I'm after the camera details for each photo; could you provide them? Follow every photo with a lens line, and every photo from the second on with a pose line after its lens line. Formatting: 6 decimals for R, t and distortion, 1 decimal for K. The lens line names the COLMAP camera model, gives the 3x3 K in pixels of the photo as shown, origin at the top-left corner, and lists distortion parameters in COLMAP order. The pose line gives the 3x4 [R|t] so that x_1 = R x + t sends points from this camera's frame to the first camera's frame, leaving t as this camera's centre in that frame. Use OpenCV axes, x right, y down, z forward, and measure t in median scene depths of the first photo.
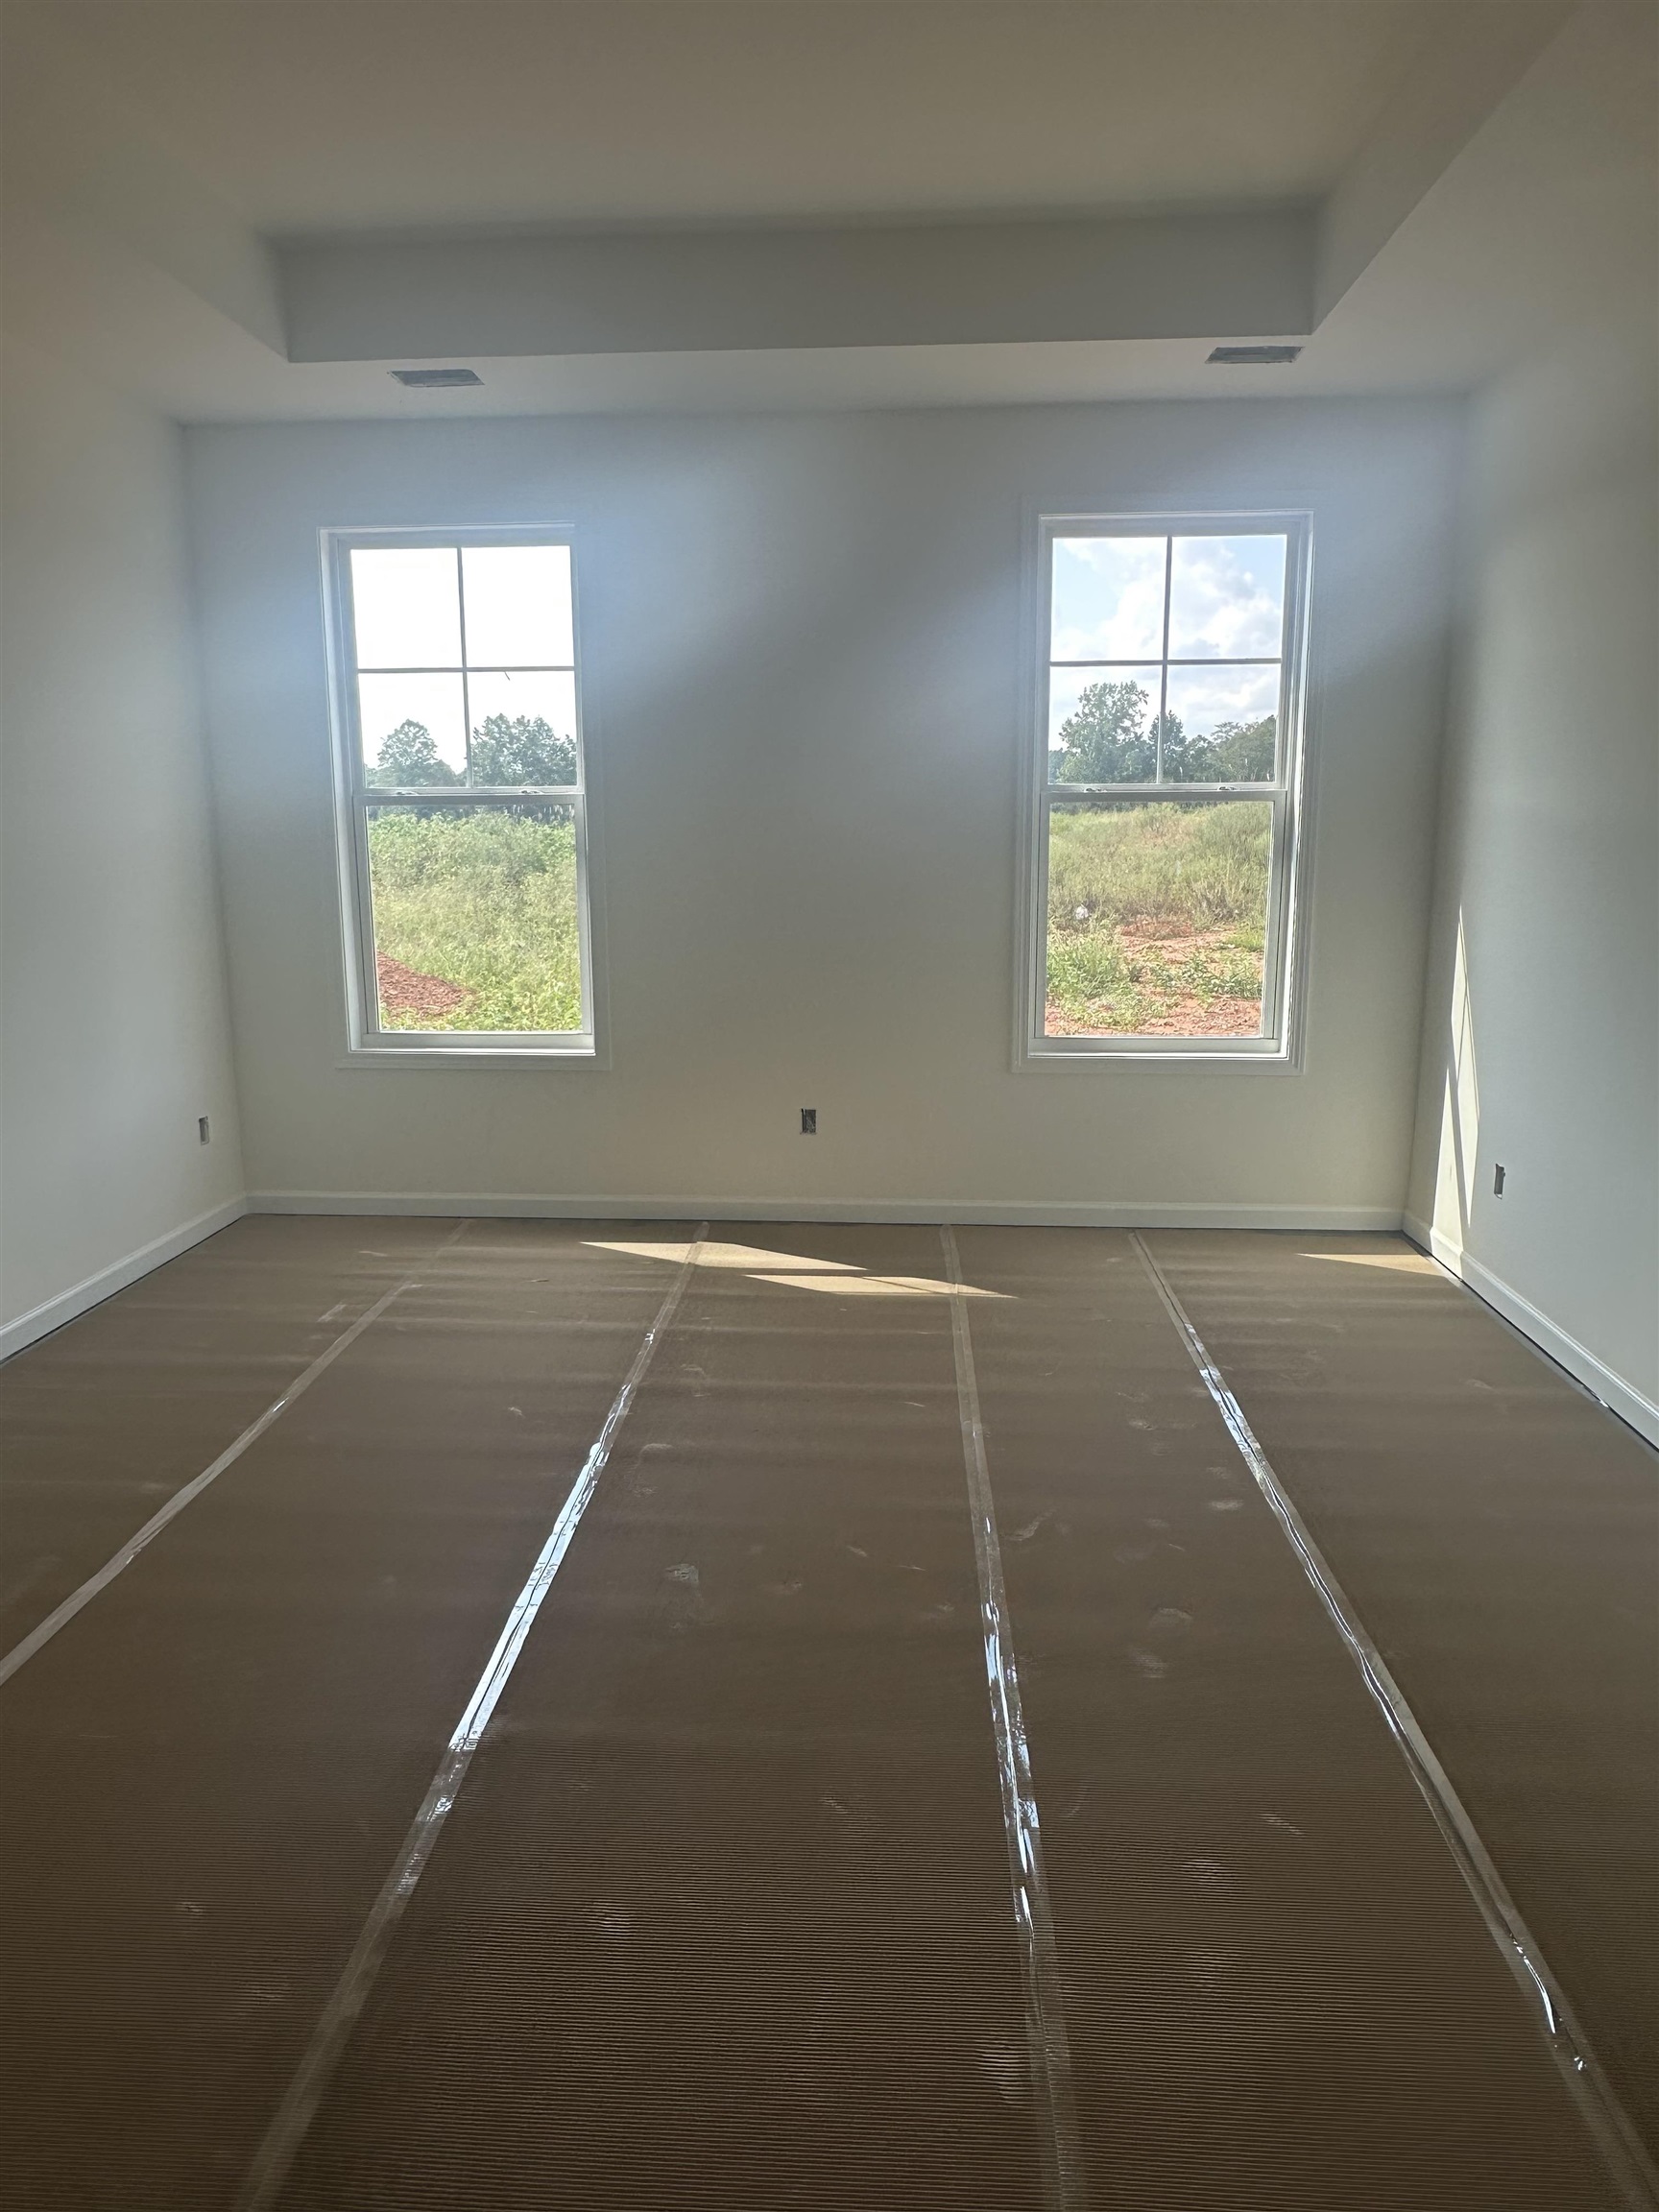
lens RADIAL K [[1625.2, 0, 824.3], [0, 1625.2, 1109.9], [0, 0, 1]] dist [0.008333, 0.000787]
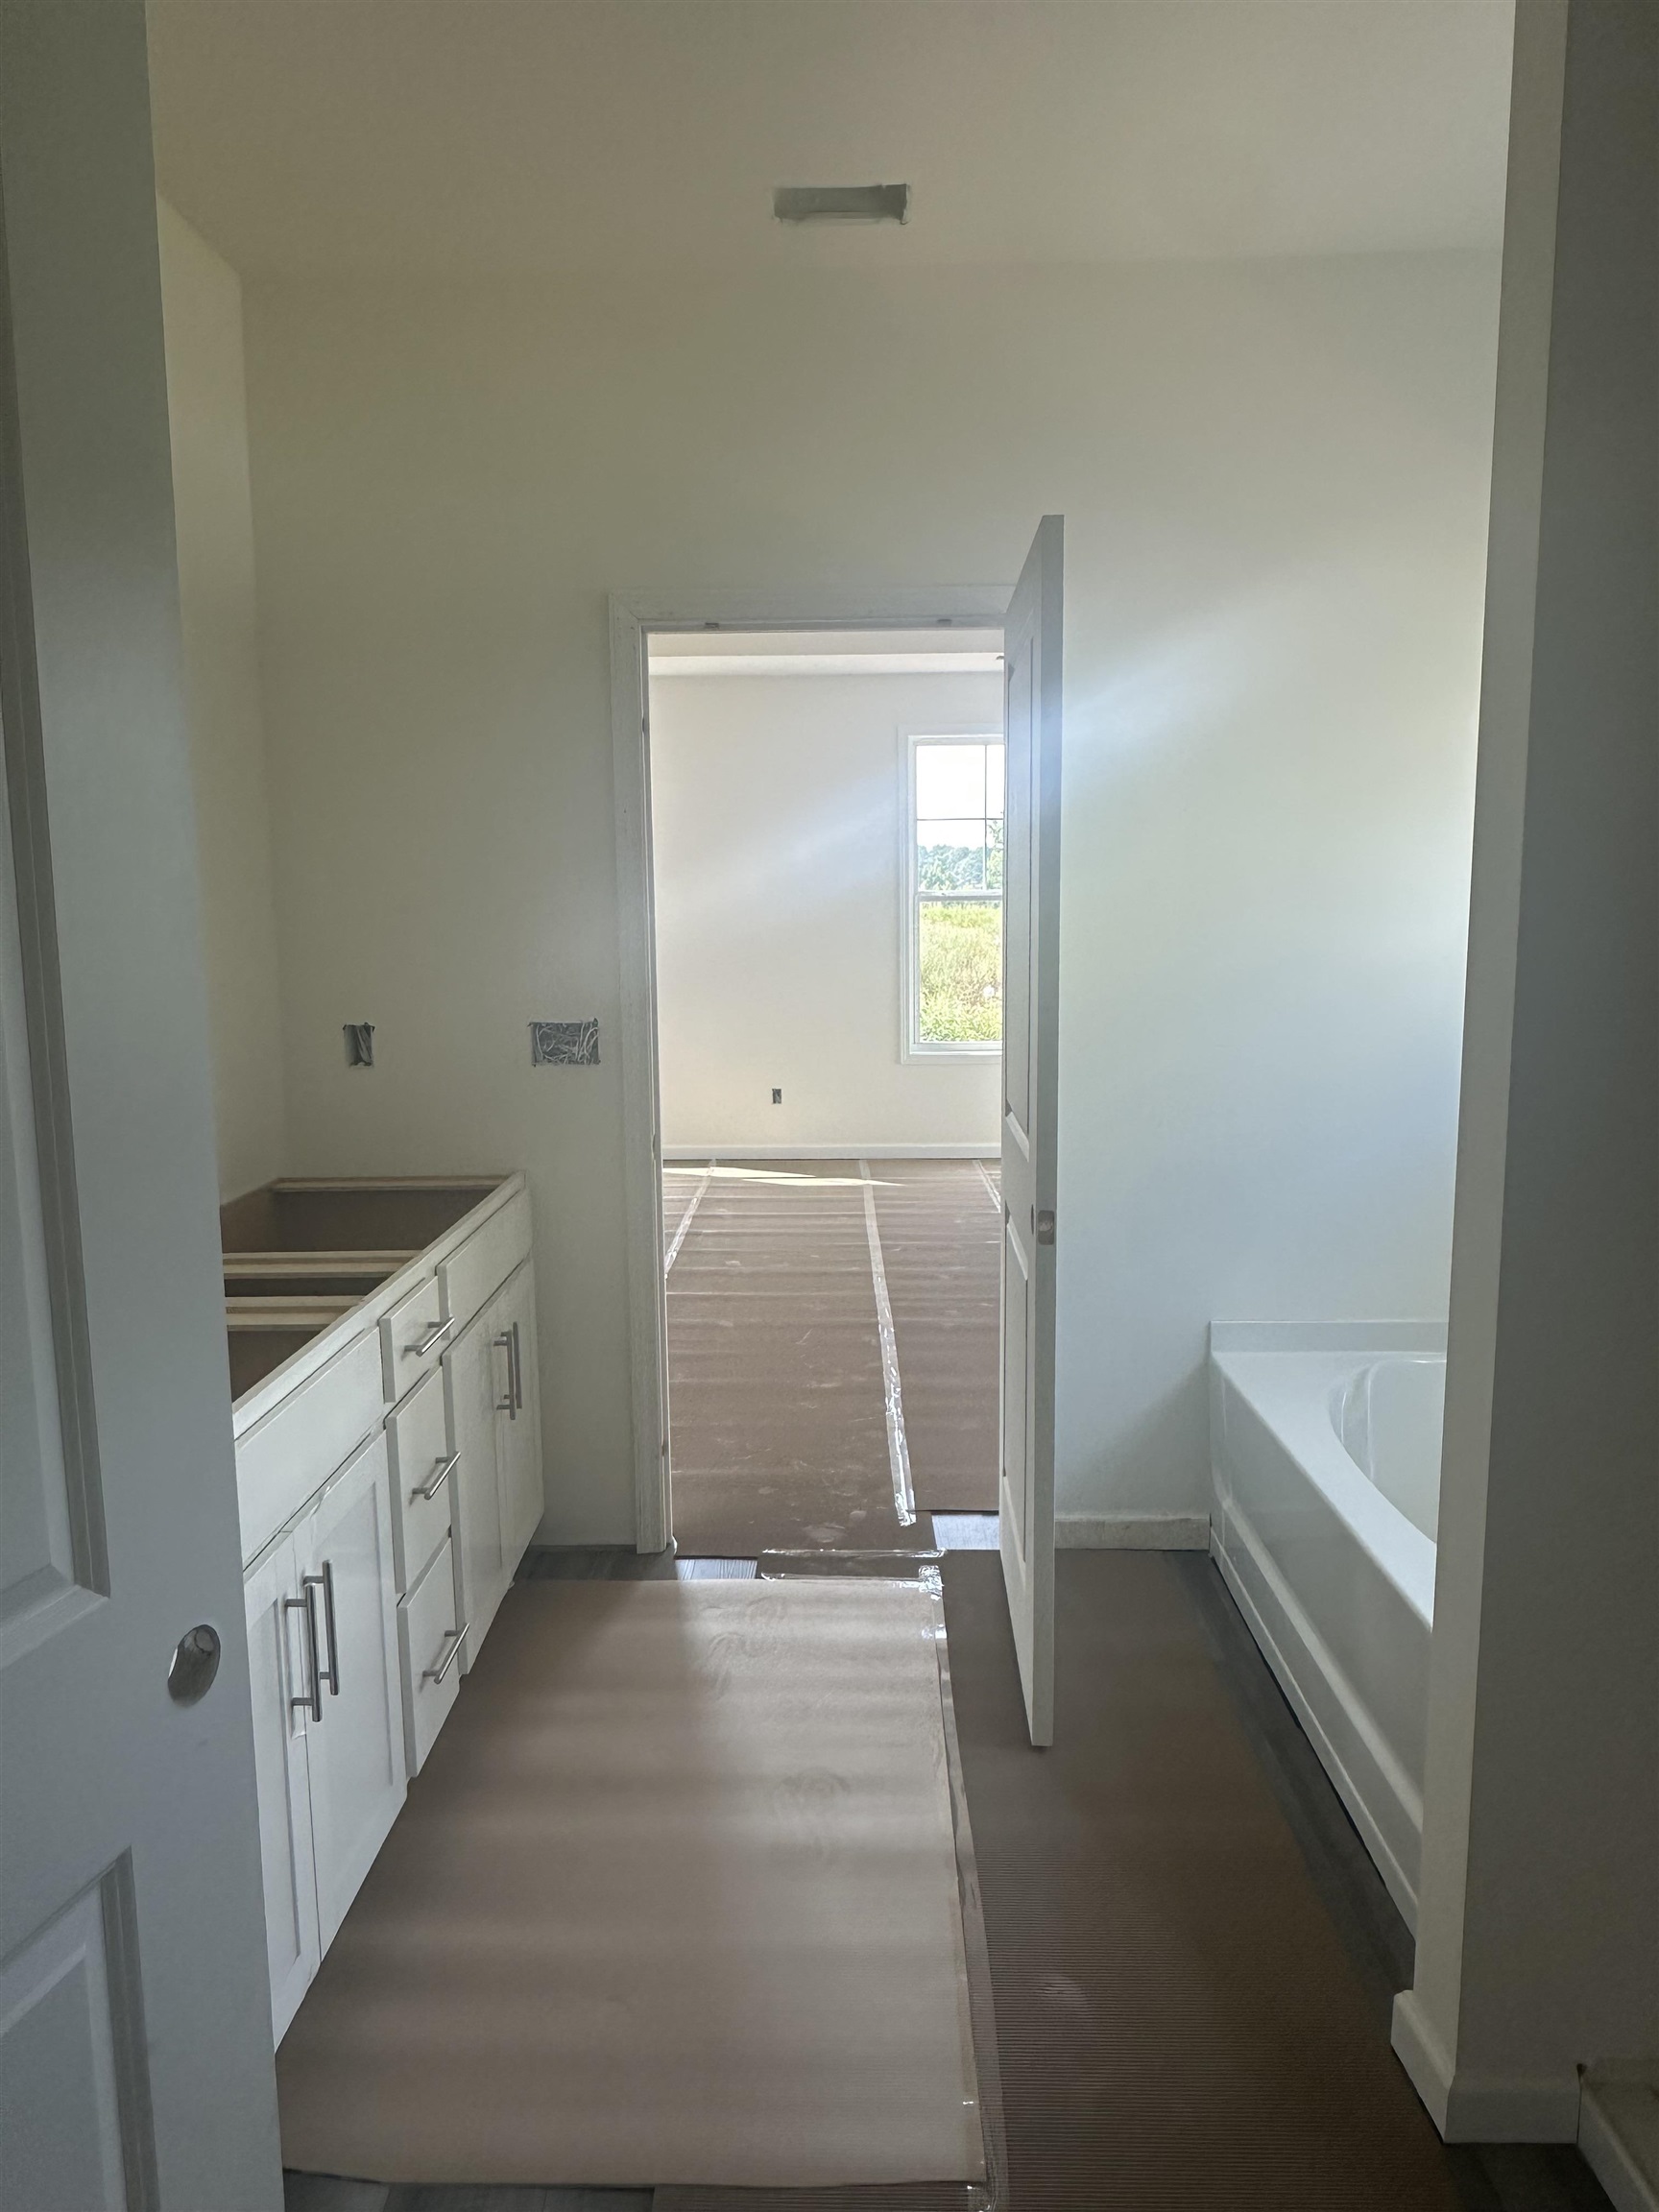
lens RADIAL K [[1480.6, 0, 825.6], [0, 1480.6, 1110.3], [0, 0, 1]] dist [0.001654, 0.000220]
pose [[0.999130, -0.013105, 0.039602, -0.021712], [0.014875, 0.998888, -0.044733, 0.096610], [-0.038972, 0.045283, 0.998214, -0.528672]]
